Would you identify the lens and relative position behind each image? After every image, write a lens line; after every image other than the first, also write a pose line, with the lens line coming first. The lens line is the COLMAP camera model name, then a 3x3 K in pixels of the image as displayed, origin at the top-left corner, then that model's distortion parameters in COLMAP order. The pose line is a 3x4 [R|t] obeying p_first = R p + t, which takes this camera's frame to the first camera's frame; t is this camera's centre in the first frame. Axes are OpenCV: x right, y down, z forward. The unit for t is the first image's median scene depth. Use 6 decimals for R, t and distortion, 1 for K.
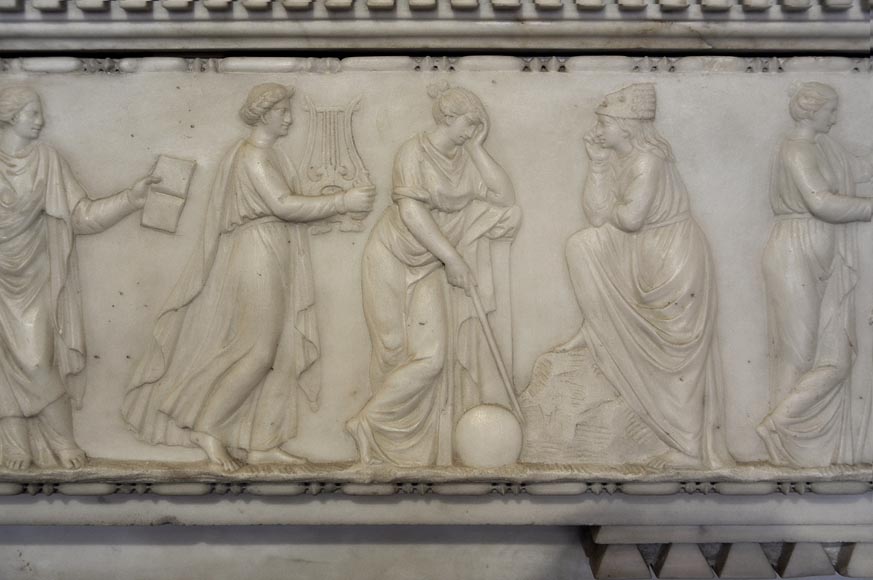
lens RADIAL K [[1227.6, 0, 439.4], [0, 1227.6, 296.7], [0, 0, 1]] dist [-0.045481, 0.000000]
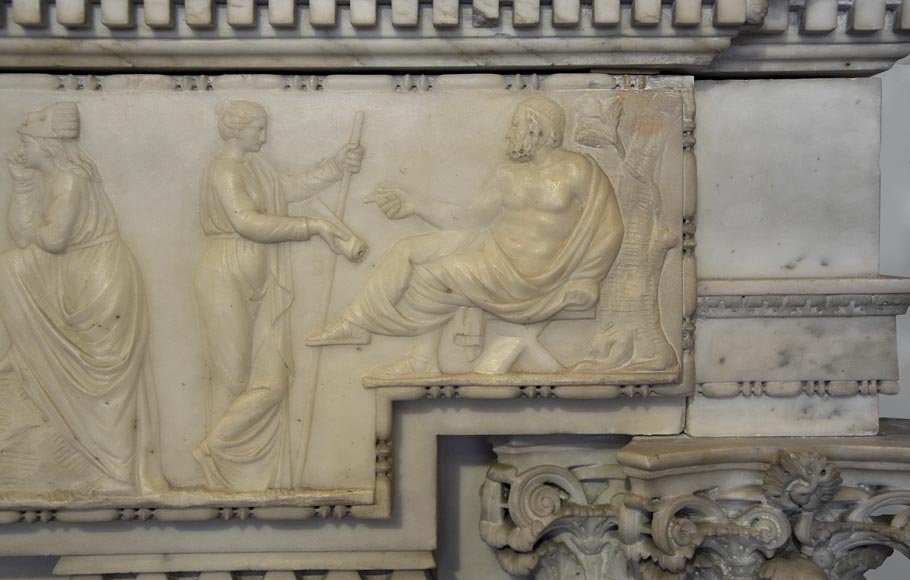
lens RADIAL K [[1235.7, 0, 446.9], [0, 1235.7, 282.1], [0, 0, 1]] dist [0.082650, 0.000000]
pose [[0.999897, -0.005770, 0.013114, 0.451736], [0.006131, 0.999598, -0.027677, 0.000024], [-0.012949, 0.027755, 0.999531, -0.001420]]
